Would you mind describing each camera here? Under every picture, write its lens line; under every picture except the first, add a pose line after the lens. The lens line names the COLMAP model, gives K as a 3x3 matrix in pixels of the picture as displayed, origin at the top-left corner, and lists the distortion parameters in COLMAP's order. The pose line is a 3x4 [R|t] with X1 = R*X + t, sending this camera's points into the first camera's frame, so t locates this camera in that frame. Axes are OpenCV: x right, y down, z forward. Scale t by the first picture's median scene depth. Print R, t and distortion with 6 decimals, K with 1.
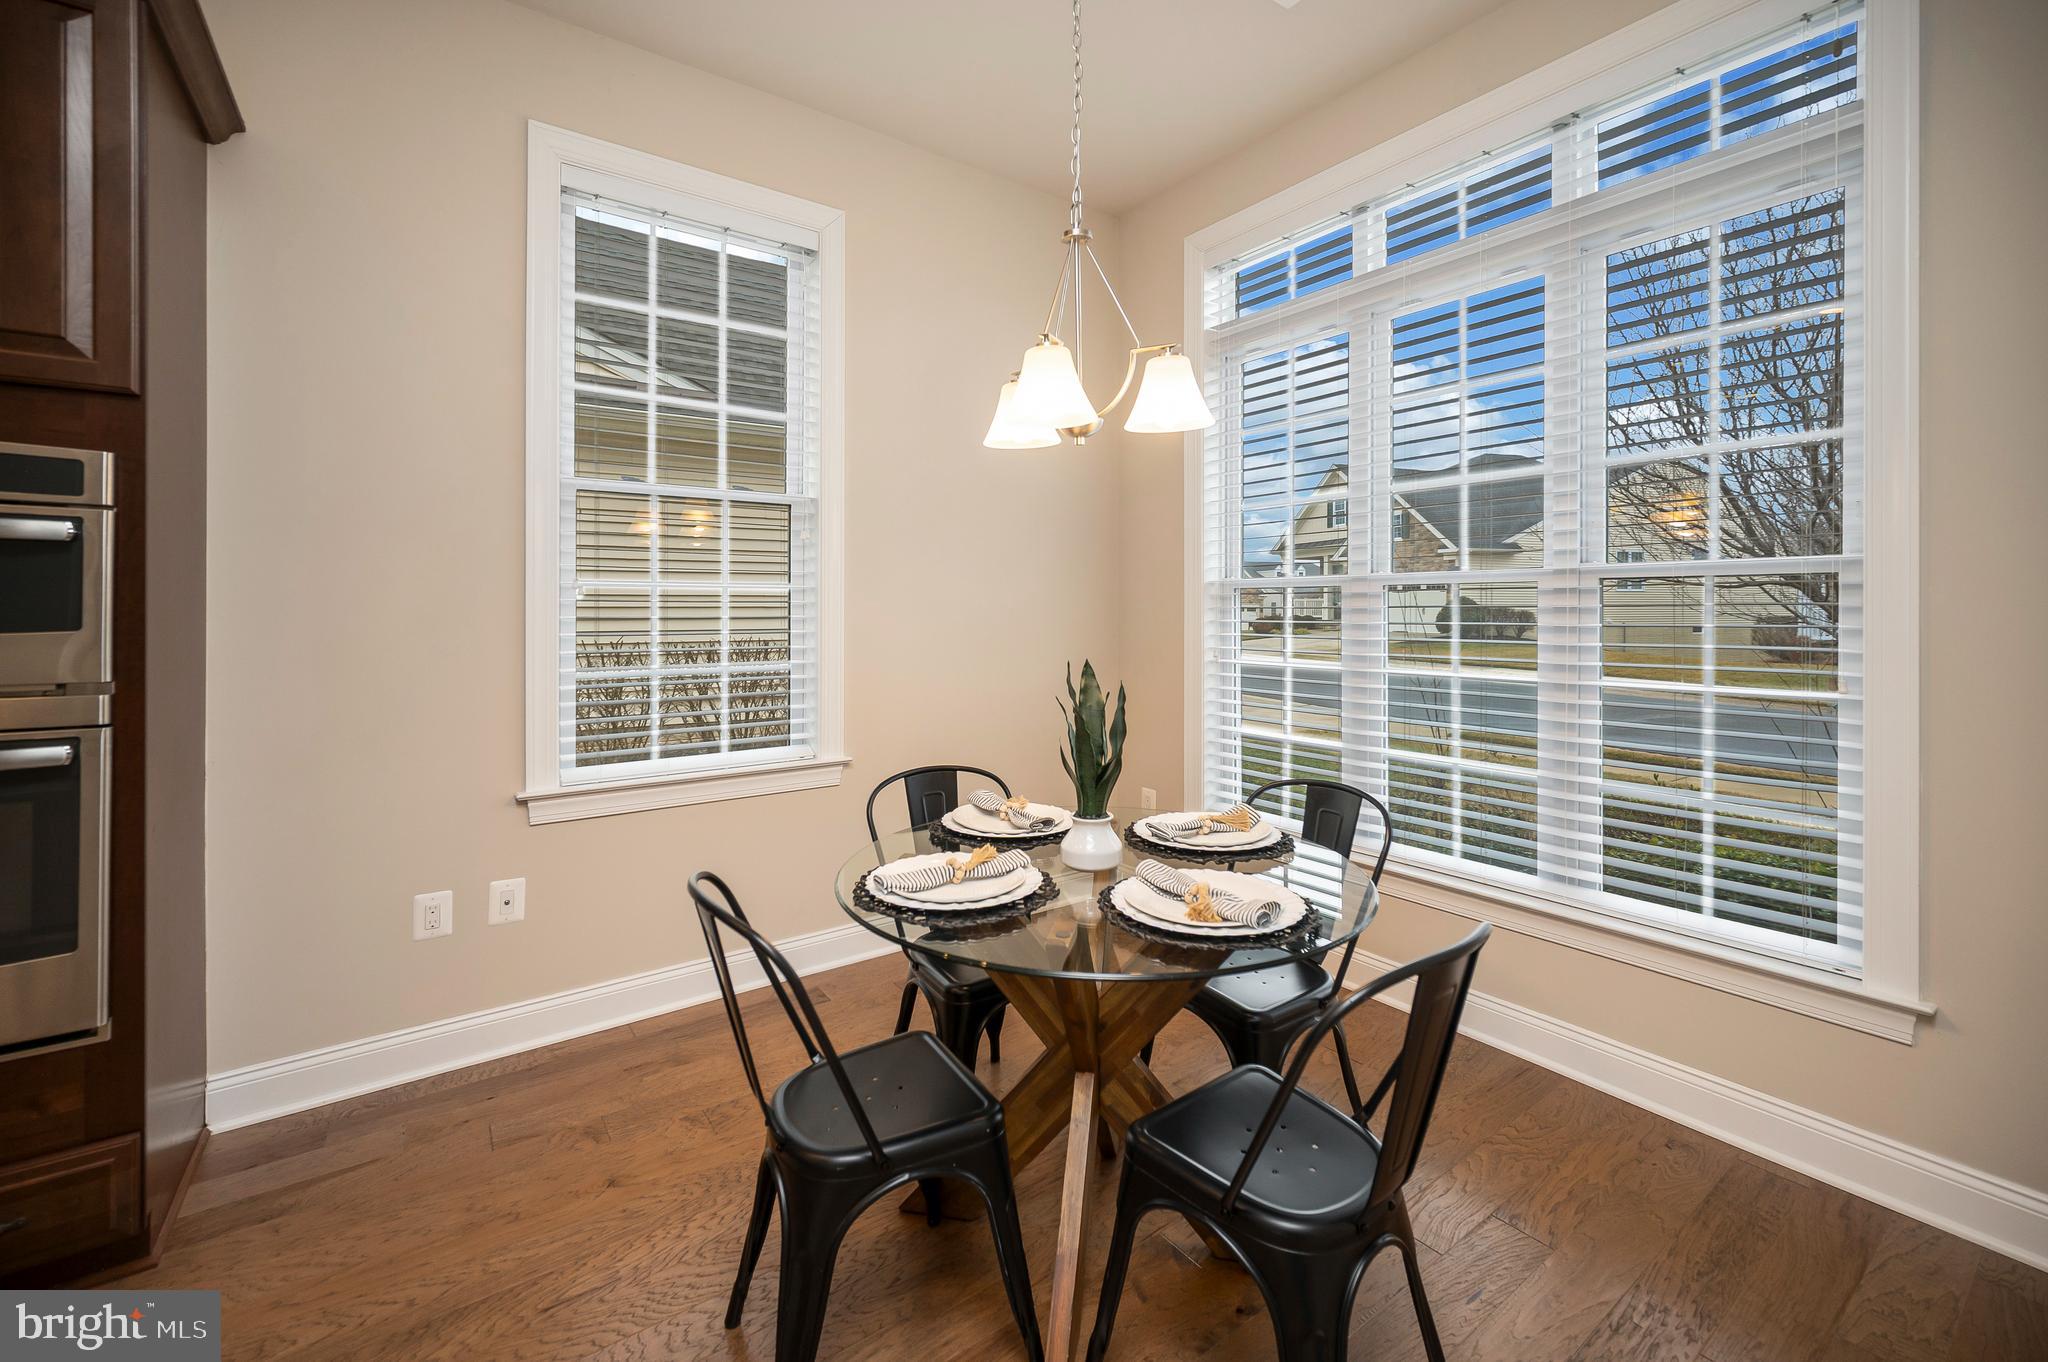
lens RADIAL K [[835.9, 0, 1009.9], [0, 835.9, 611.6], [0, 0, 1]] dist [-0.001788, -0.000117]
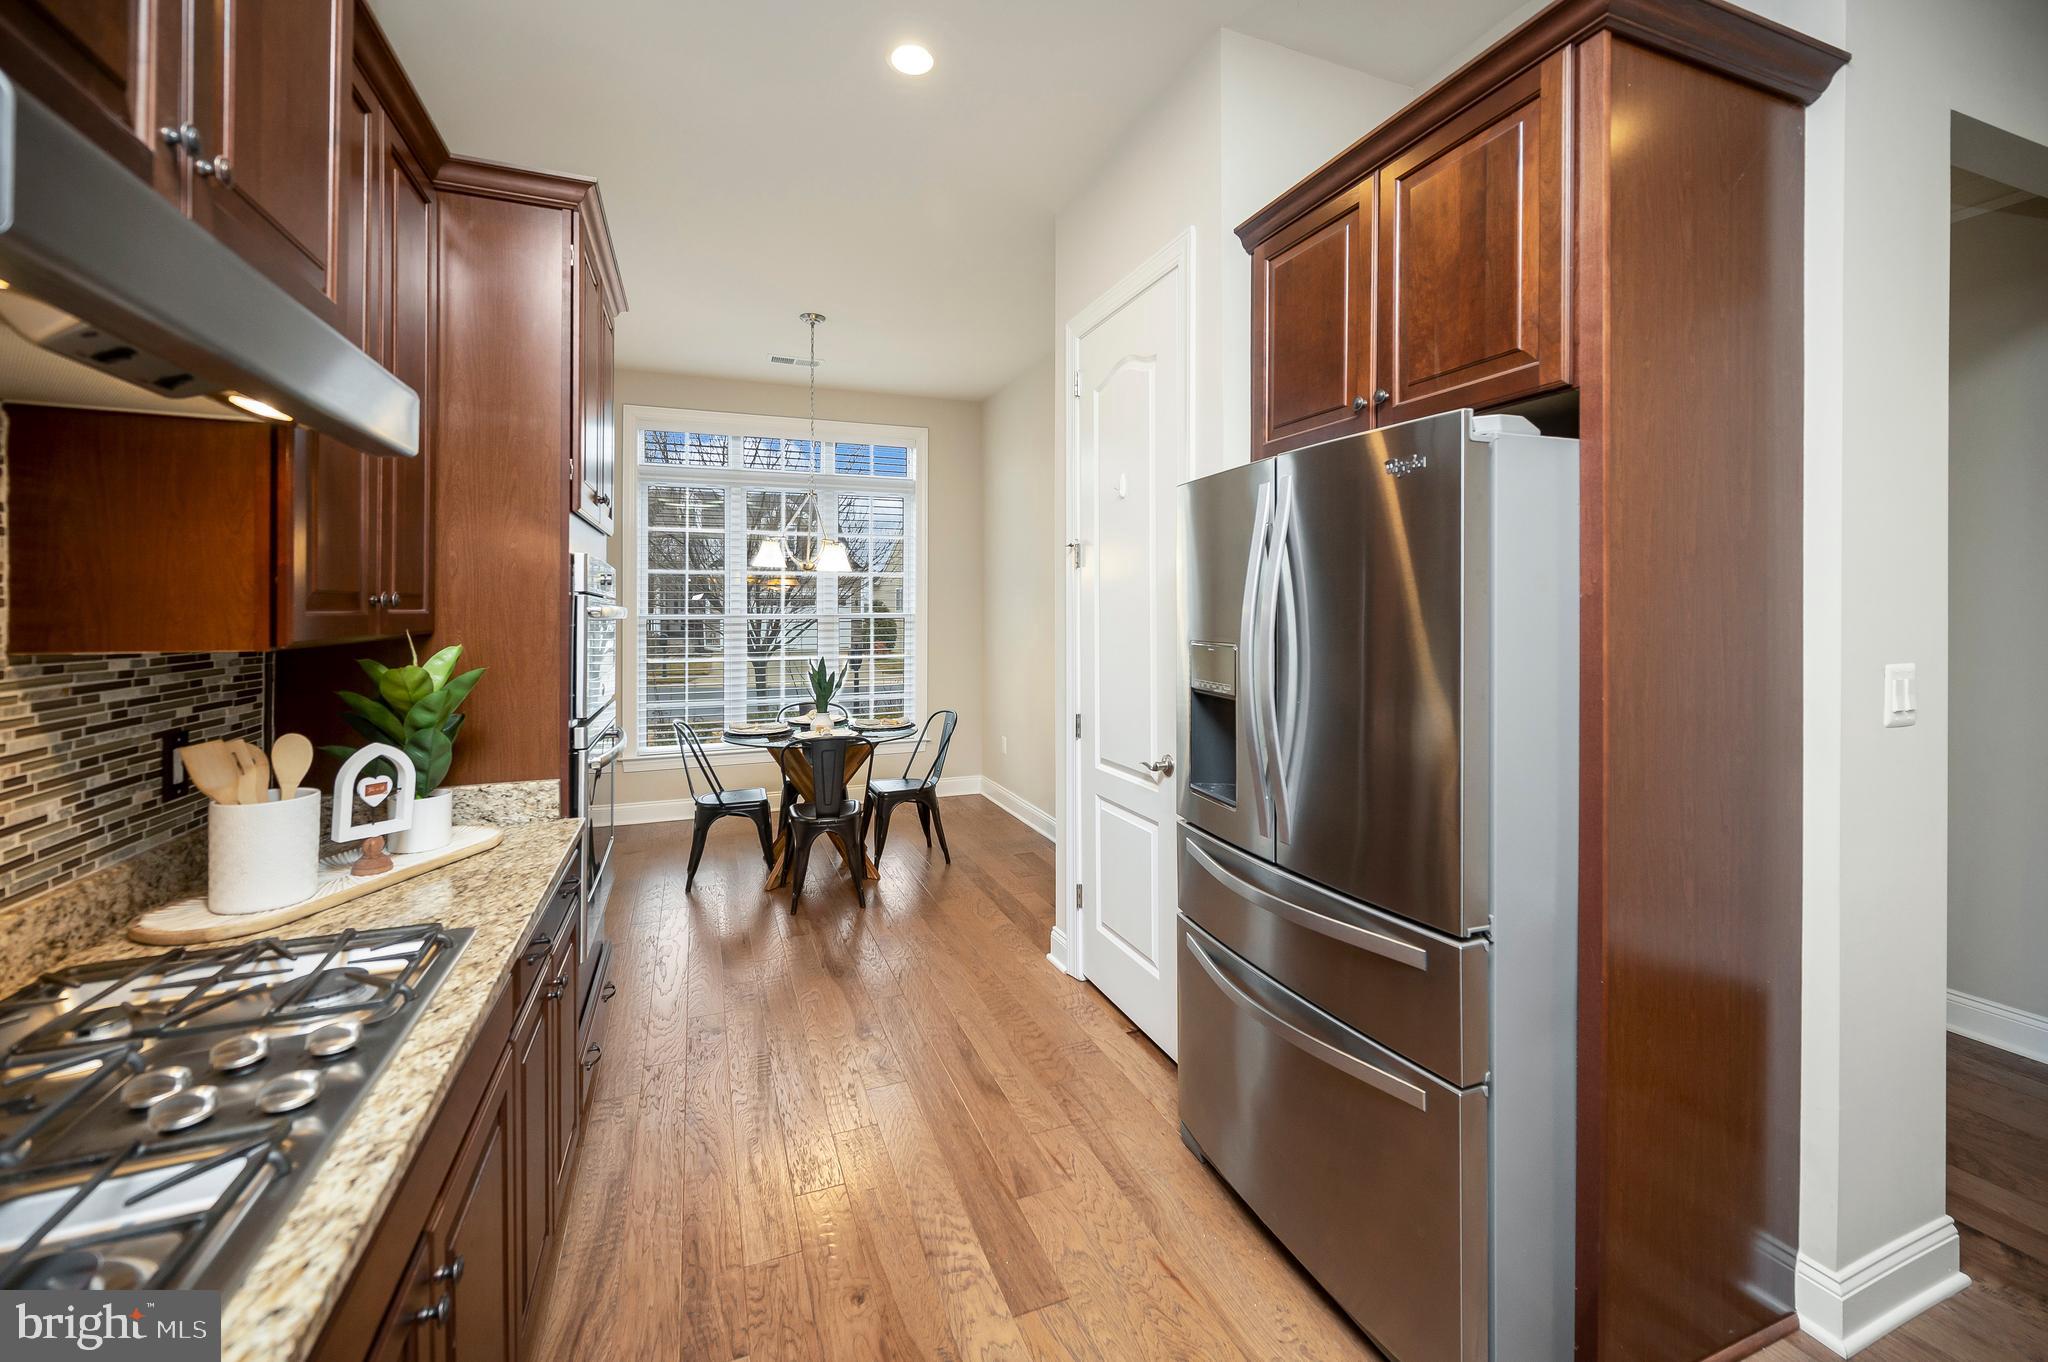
lens RADIAL K [[835.9, 0, 1033.0], [0, 835.9, 615.5], [0, 0, 1]] dist [-0.001788, -0.000117]
pose [[0.238171, -0.005772, 0.971206, -2.066099], [-0.006119, 0.999954, 0.007443, -0.083740], [-0.971204, -0.007715, 0.238124, -0.266582]]
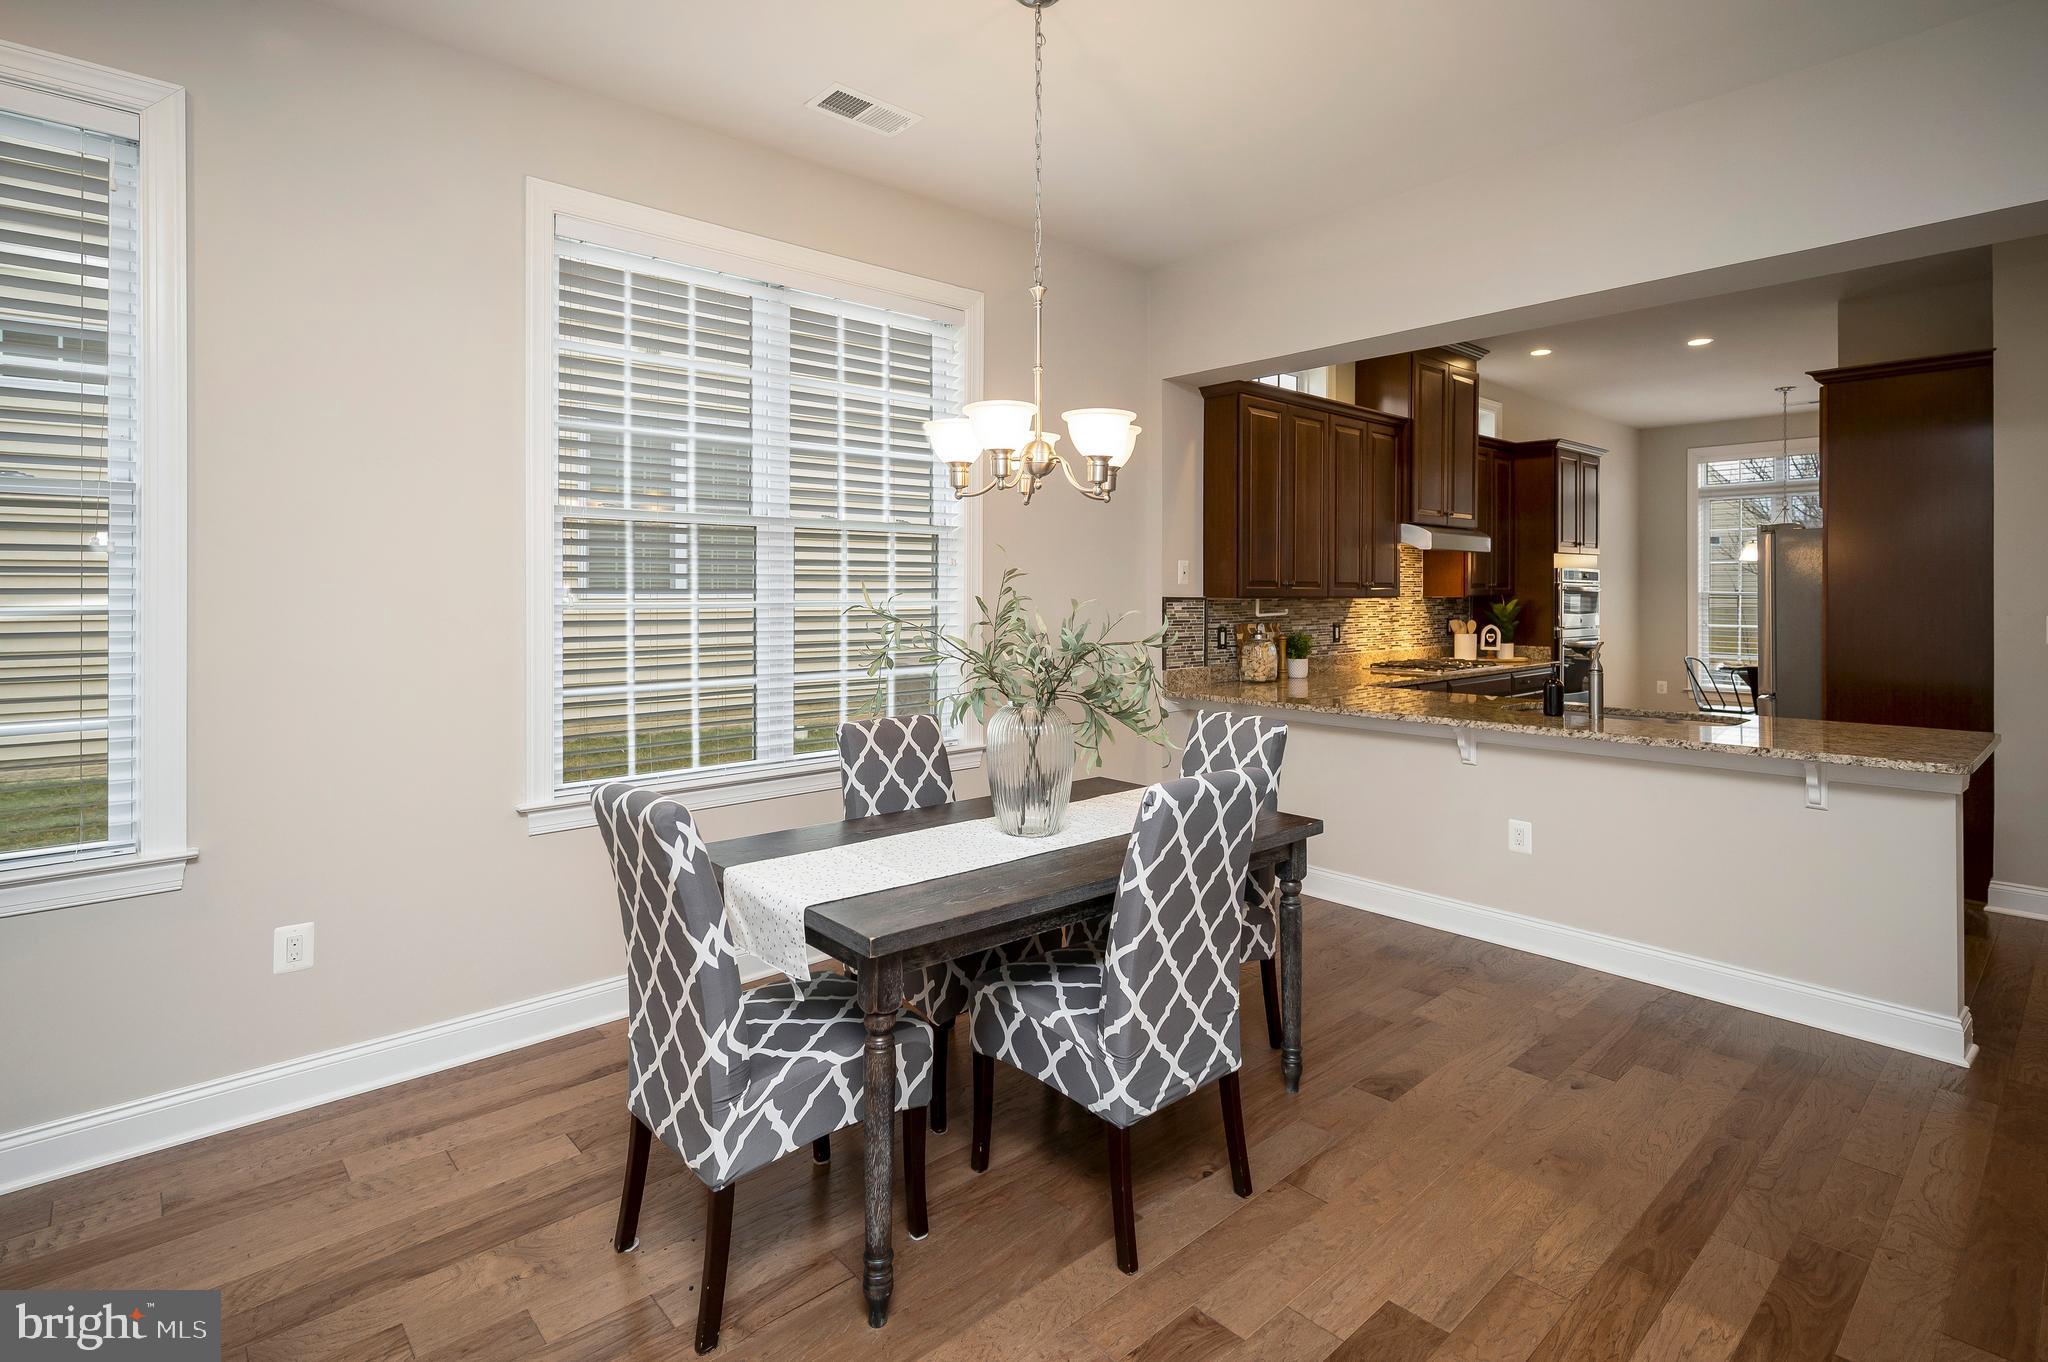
lens RADIAL K [[1011.1, 0, 1017.3], [0, 1011.1, 588.7], [0, 0, 1]] dist [-0.002956, -0.001259]
pose [[0.994277, 0.001674, 0.106824, -3.498724], [-0.001932, 0.999995, 0.002310, -0.081274], [-0.106820, -0.002503, 0.994275, -2.866998]]
